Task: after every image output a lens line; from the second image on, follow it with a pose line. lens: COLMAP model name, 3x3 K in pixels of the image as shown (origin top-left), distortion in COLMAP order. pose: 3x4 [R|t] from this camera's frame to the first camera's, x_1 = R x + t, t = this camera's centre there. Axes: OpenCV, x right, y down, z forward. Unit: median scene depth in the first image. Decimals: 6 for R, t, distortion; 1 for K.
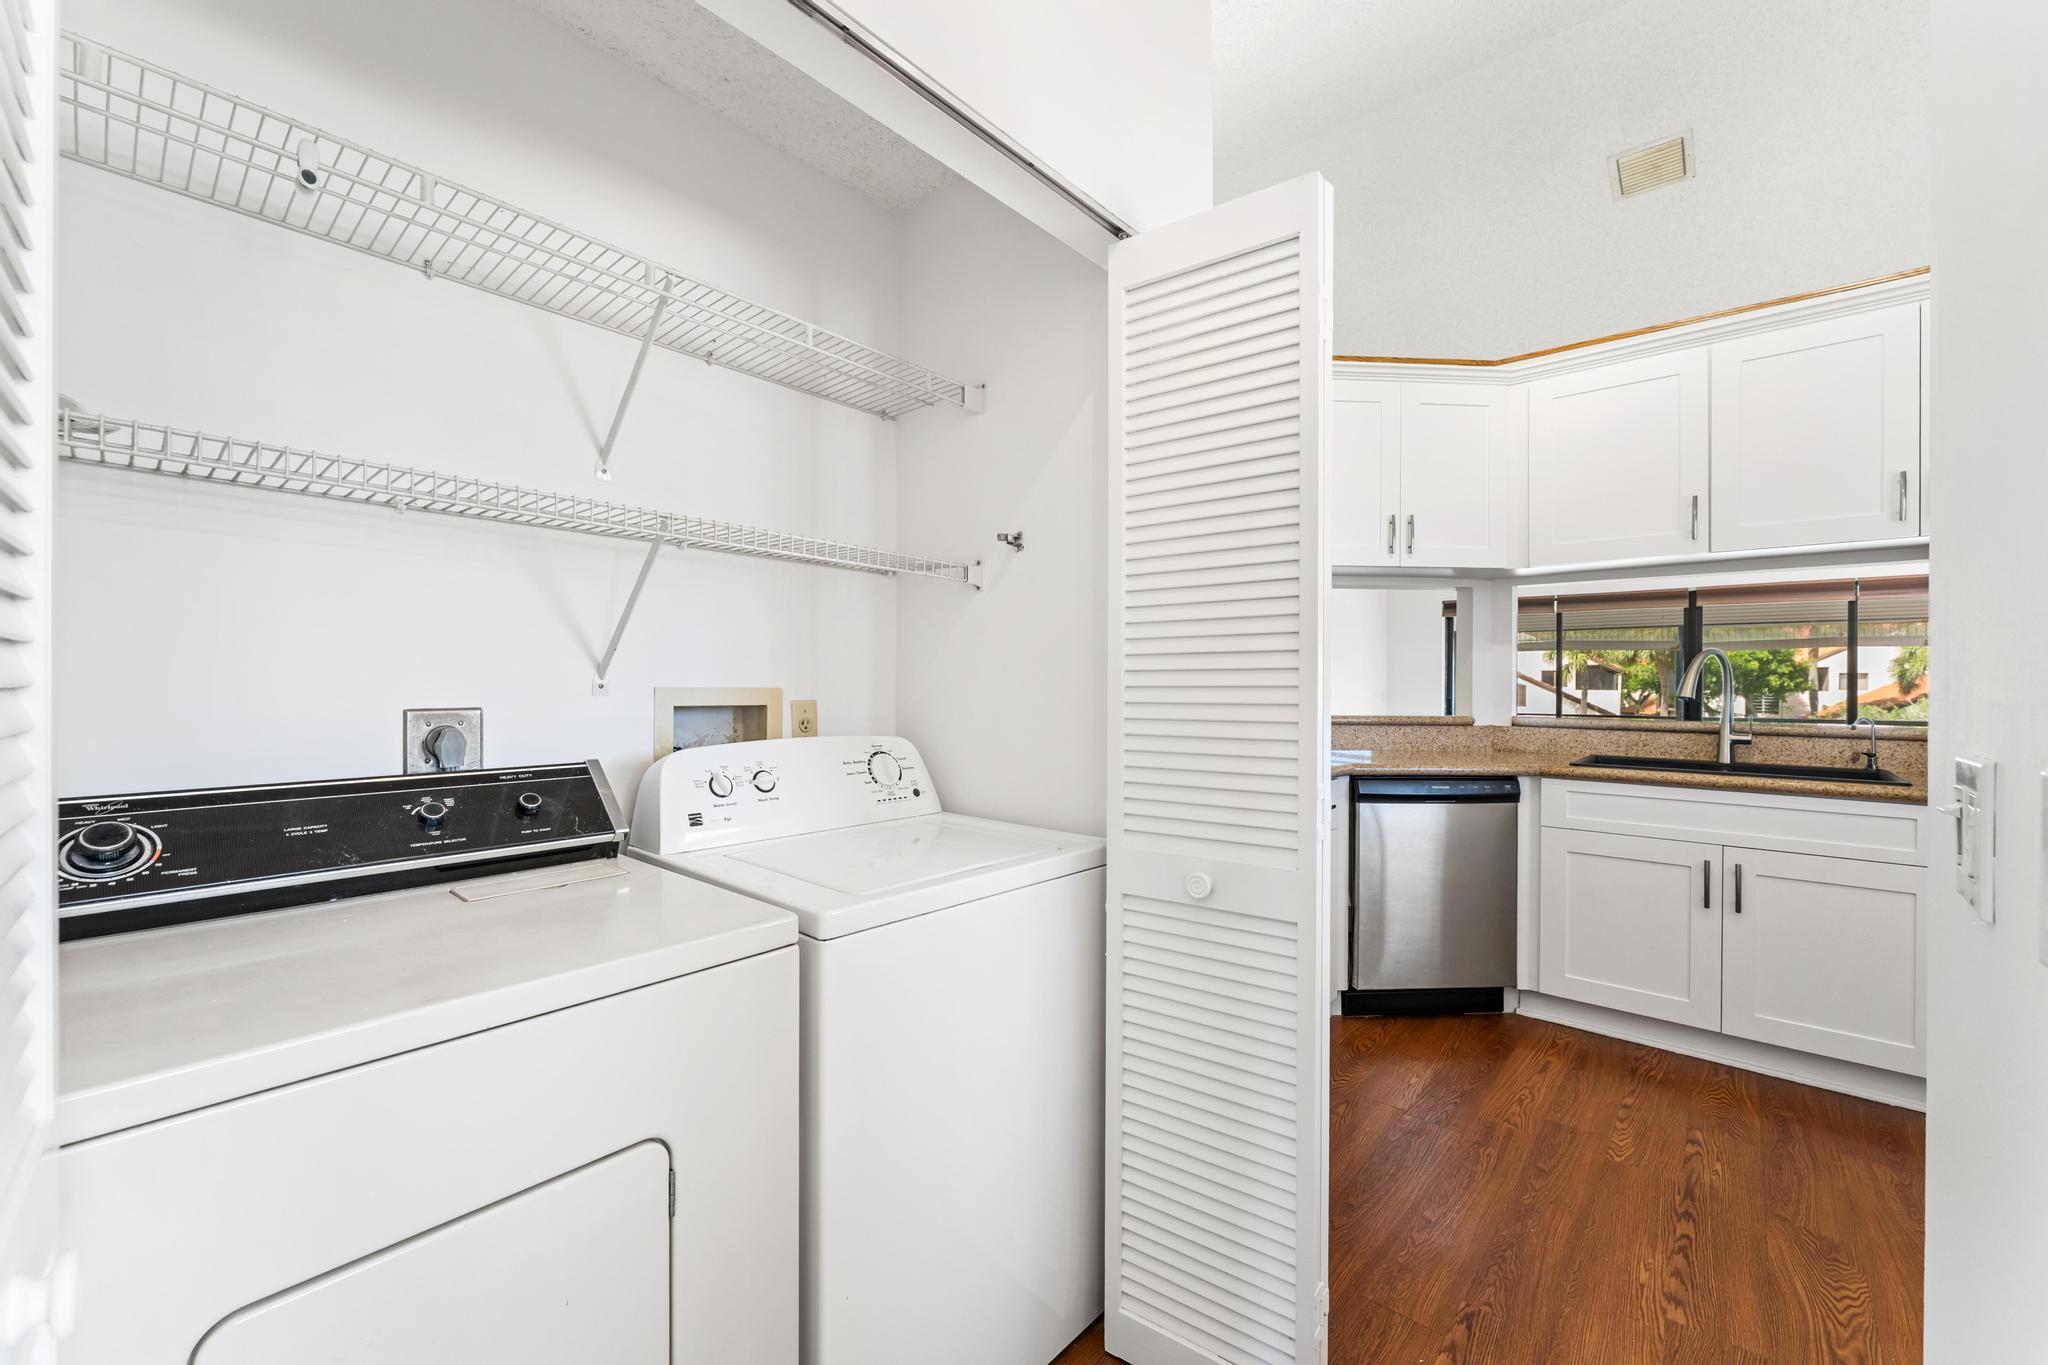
lens RADIAL K [[822.5, 0, 1018.8], [0, 822.5, 683.3], [0, 0, 1]] dist [0.003700, 0.000293]
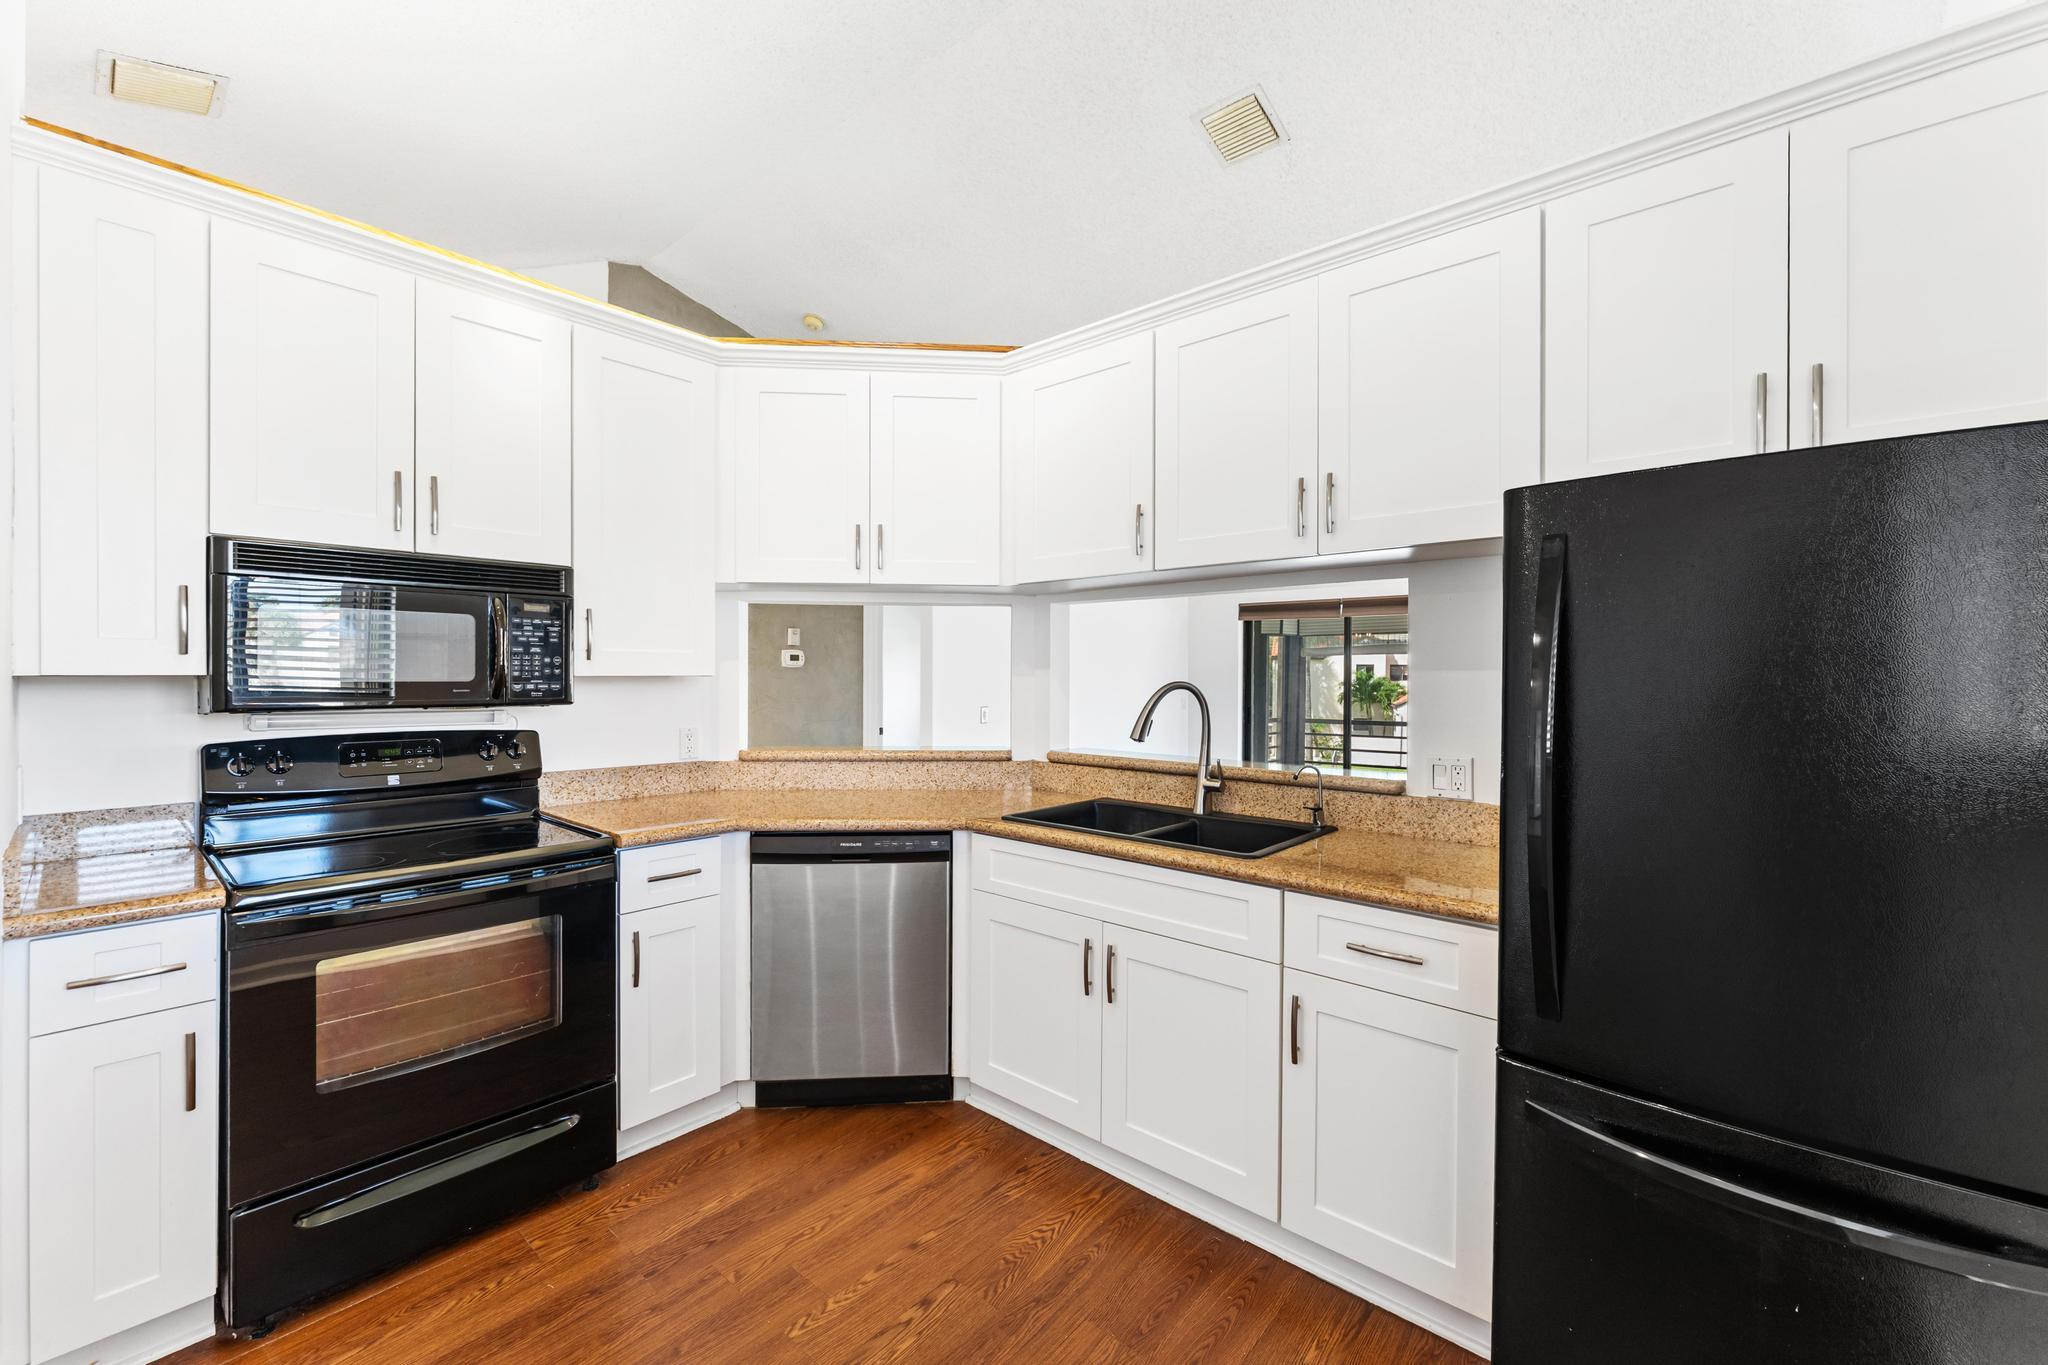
lens RADIAL K [[822.5, 0, 1029.7], [0, 822.5, 679.8], [0, 0, 1]] dist [0.003700, 0.000293]
pose [[0.999994, -0.003138, -0.001398, 0.694400], [0.003148, 0.999969, 0.007268, -0.050996], [0.001375, -0.007272, 0.999973, 0.140947]]
